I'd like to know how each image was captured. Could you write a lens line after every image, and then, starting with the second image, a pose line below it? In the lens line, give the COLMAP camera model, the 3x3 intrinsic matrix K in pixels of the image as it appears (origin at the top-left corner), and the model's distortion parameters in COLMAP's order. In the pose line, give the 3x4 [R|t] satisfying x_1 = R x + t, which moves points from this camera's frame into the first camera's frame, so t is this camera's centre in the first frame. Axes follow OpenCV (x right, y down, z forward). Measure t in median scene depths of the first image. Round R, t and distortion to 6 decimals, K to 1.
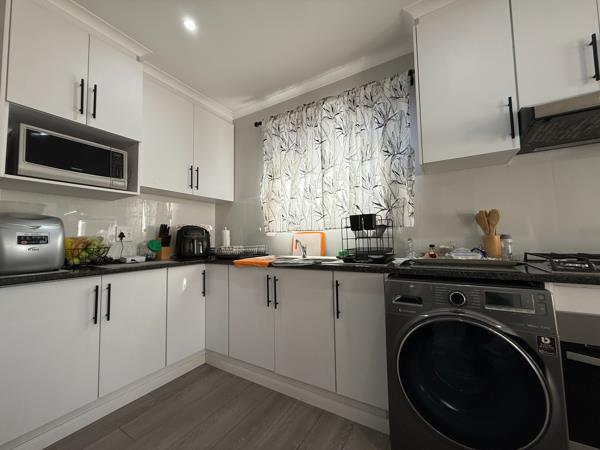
lens RADIAL K [[238.8, 0, 298.8], [0, 238.8, 224.1], [0, 0, 1]] dist [0.000820, 0.000163]
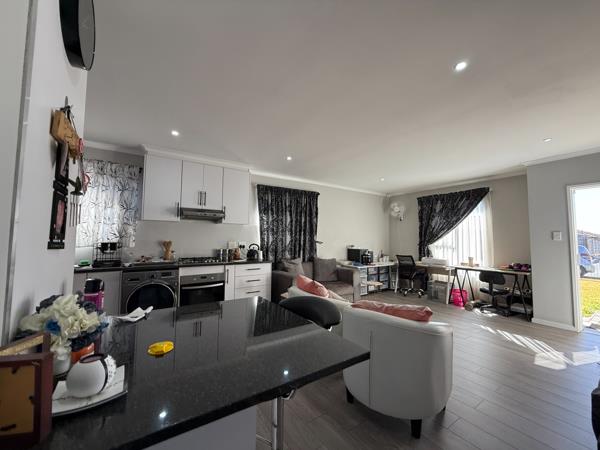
lens RADIAL K [[238.8, 0, 298.8], [0, 238.8, 224.1], [0, 0, 1]] dist [0.000820, 0.000163]
pose [[0.429270, 0.075057, 0.900052, -0.728758], [-0.074961, 0.996063, -0.047311, -0.184305], [-0.900060, -0.047160, 0.433207, -1.080448]]
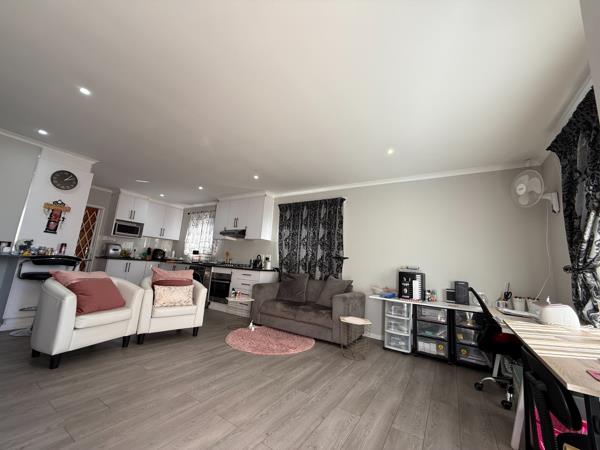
lens RADIAL K [[238.8, 0, 298.8], [0, 238.8, 224.1], [0, 0, 1]] dist [0.000820, 0.000163]
pose [[0.995762, 0.081423, -0.042768, 1.779078], [-0.085595, 0.990563, -0.107041, -0.164325], [0.033649, 0.110248, 0.993334, -2.458358]]
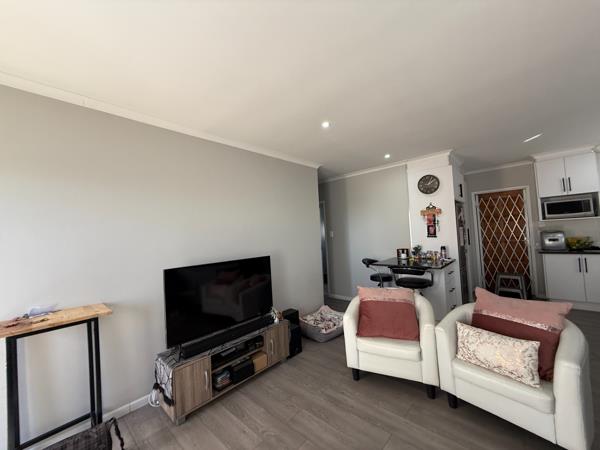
lens RADIAL K [[238.8, 0, 298.8], [0, 238.8, 224.1], [0, 0, 1]] dist [0.000820, 0.000163]
pose [[-0.199820, -0.010584, -0.979776, 1.927660], [0.118991, 0.992279, -0.034987, -0.314140], [0.972581, -0.123576, -0.197017, -1.171119]]
